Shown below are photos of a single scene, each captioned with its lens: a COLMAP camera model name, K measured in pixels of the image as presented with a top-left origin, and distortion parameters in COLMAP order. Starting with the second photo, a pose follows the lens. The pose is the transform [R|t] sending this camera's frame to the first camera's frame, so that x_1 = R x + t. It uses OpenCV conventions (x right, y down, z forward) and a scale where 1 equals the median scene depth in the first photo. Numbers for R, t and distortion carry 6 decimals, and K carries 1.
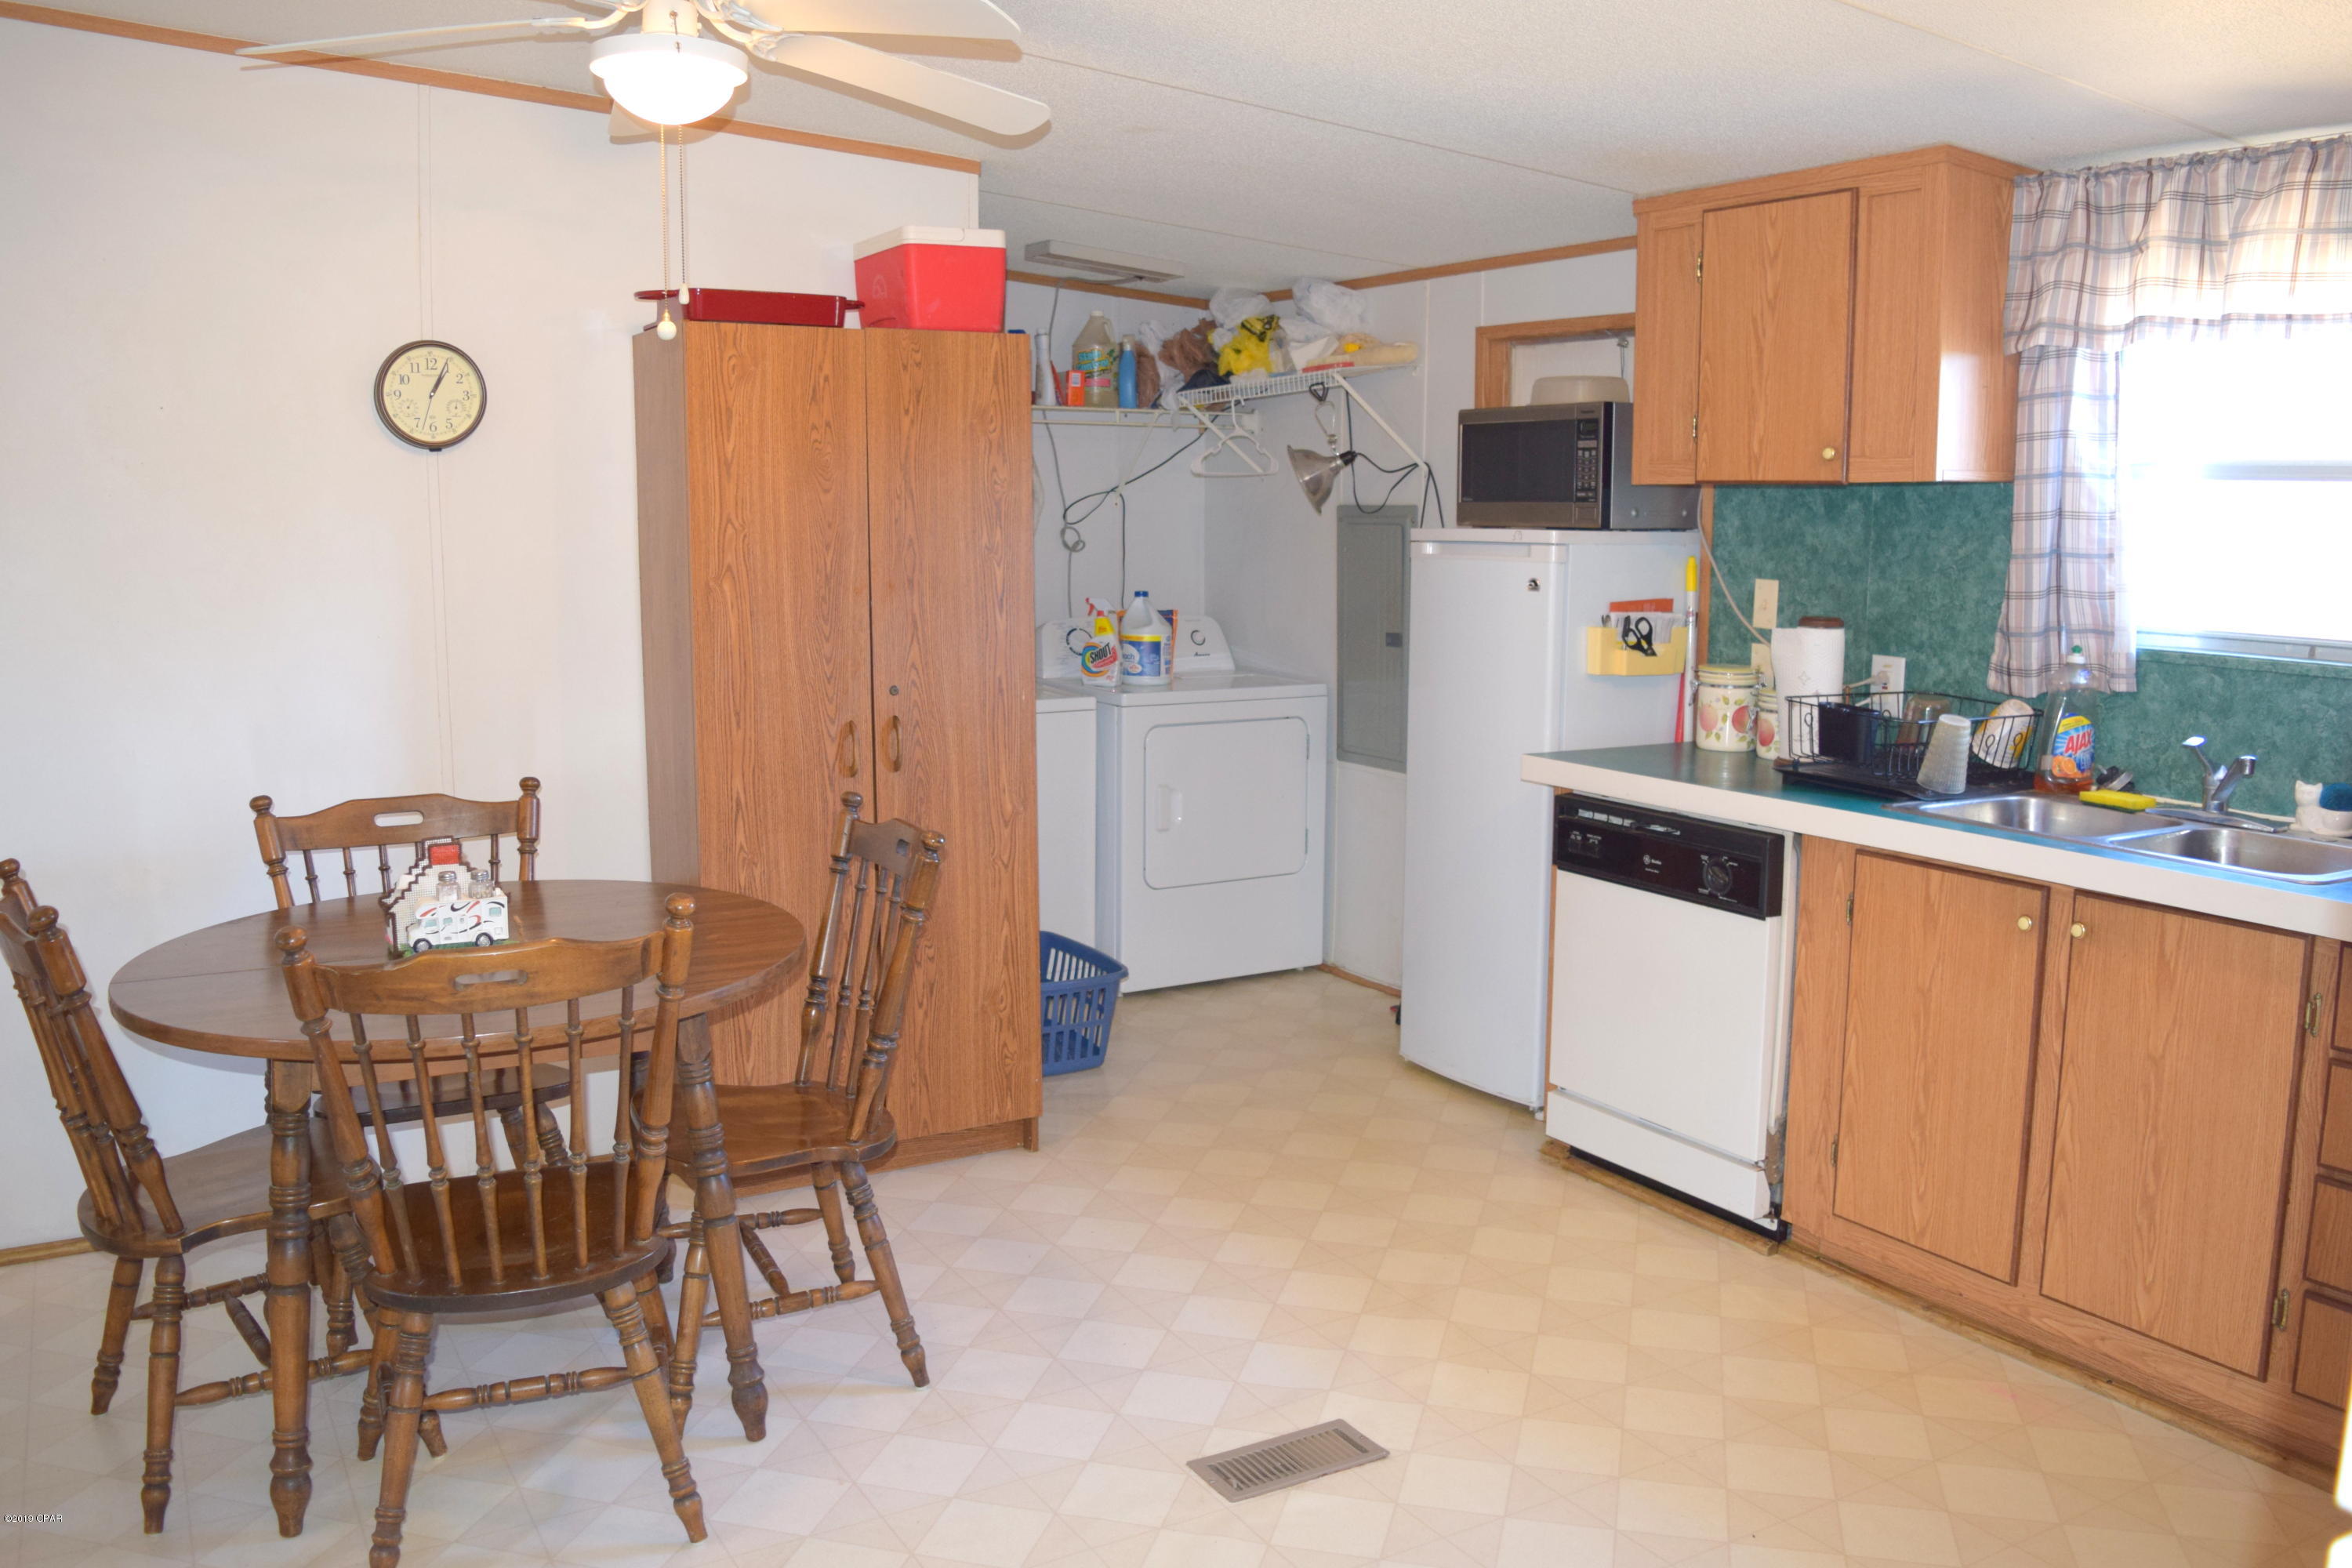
lens RADIAL K [[1896.2, 0, 1176.0], [0, 1896.2, 784.0], [0, 0, 1]] dist [-0.094326, 0.020069]
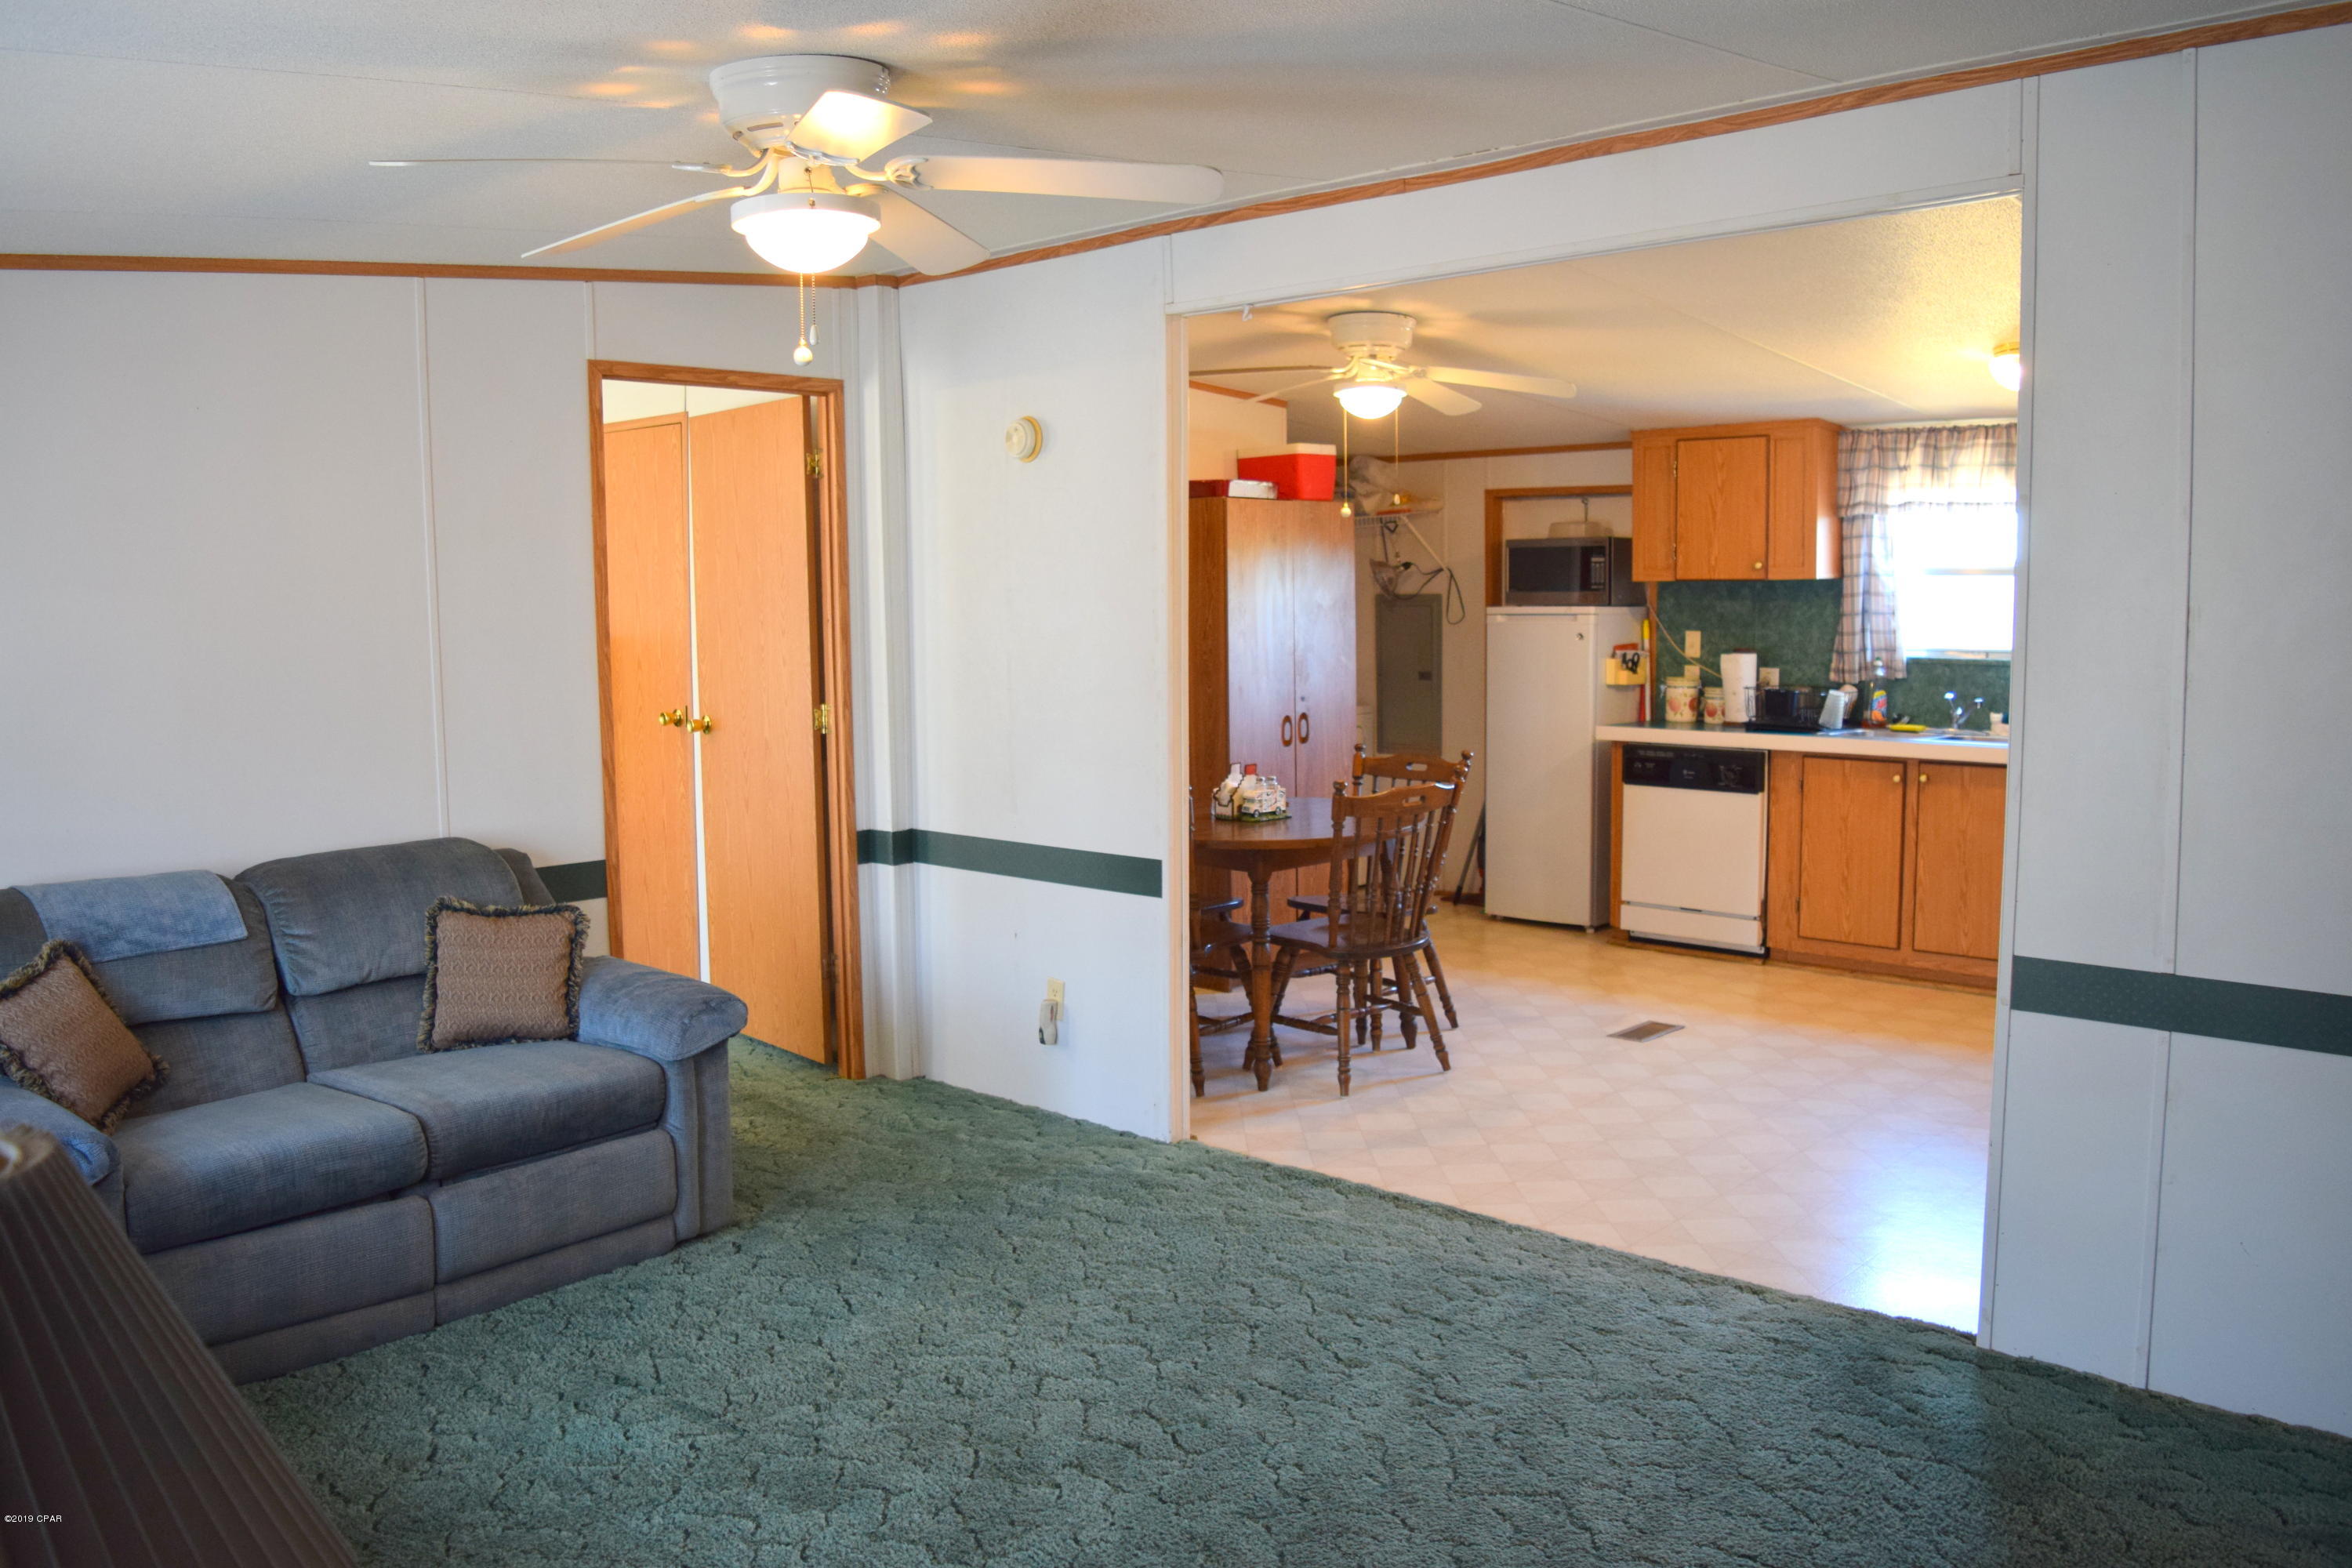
lens RADIAL K [[1838.3, 0, 1176.0], [0, 1838.3, 784.0], [0, 0, 1]] dist [-0.093001, 0.005963]
pose [[0.958762, -0.040582, 0.281298, -0.846229], [0.053183, 0.997888, -0.037303, 0.101621], [-0.279190, 0.050725, 0.958895, -0.717789]]
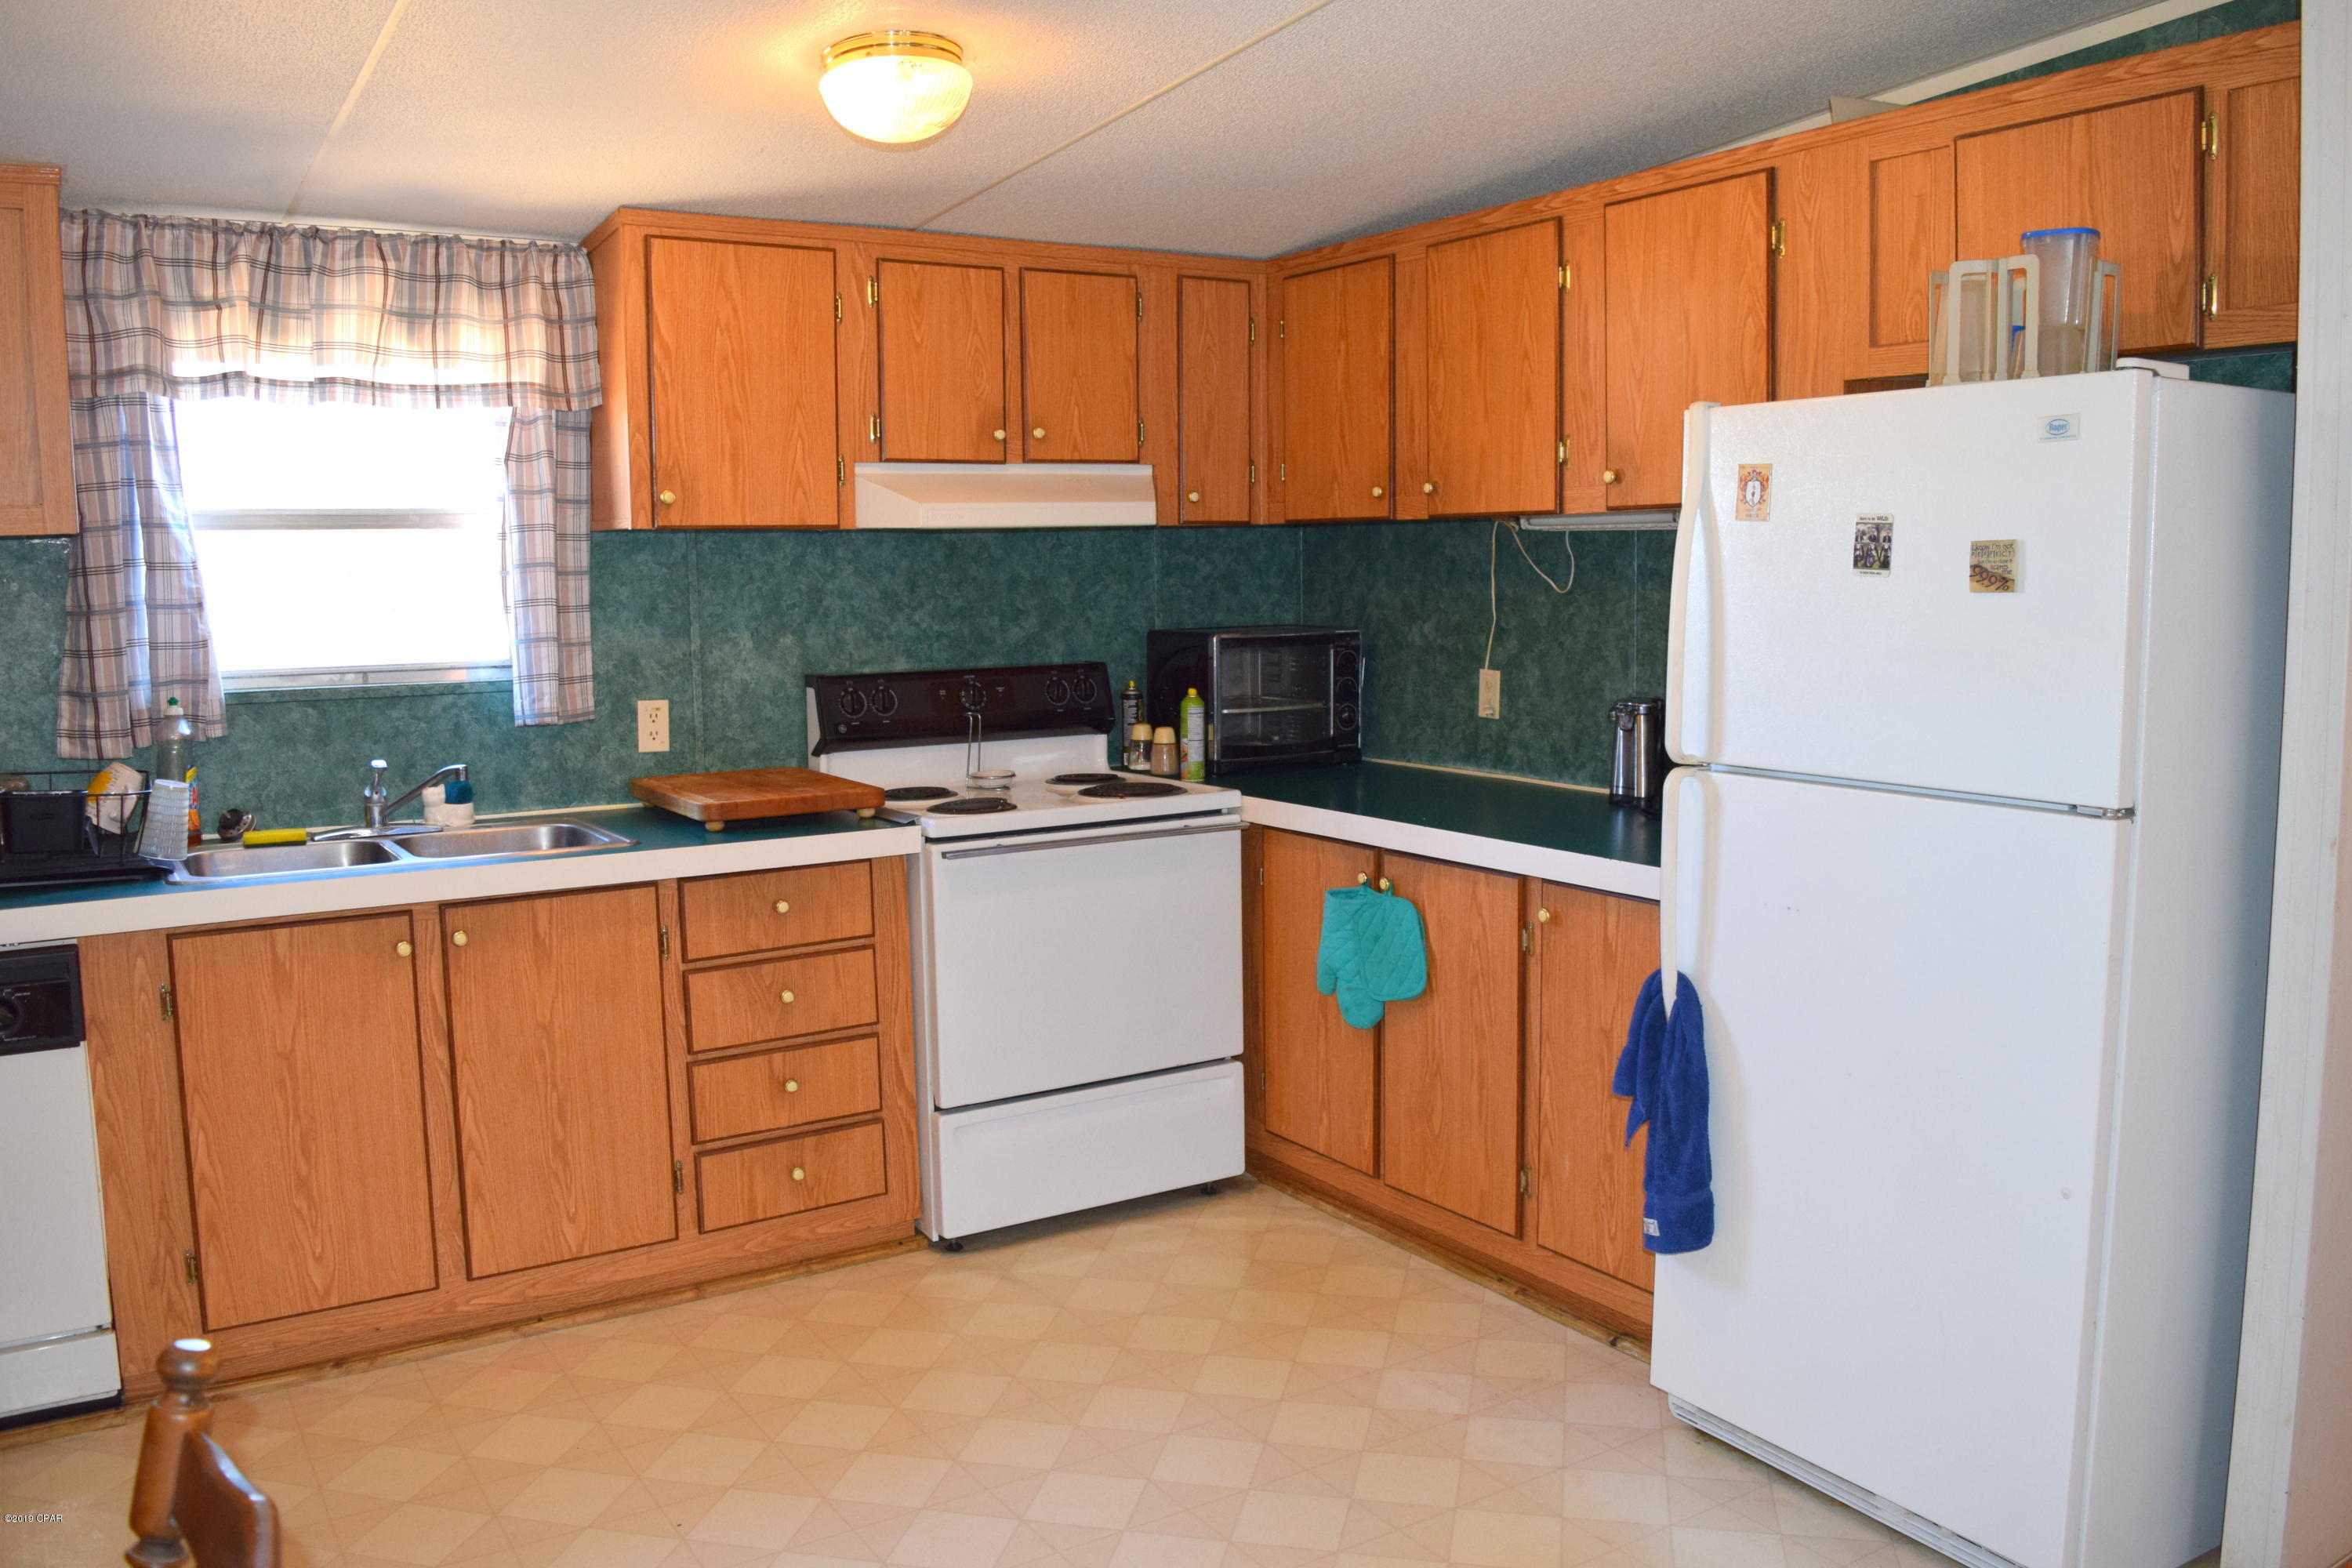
lens RADIAL K [[1838.3, 0, 1176.0], [0, 1838.3, 784.0], [0, 0, 1]] dist [-0.093001, 0.005963]
pose [[-0.042343, -0.128663, 0.990784, -0.490848], [0.154502, 0.978901, 0.133723, -0.074788], [-0.987085, 0.158740, -0.021571, 0.504584]]
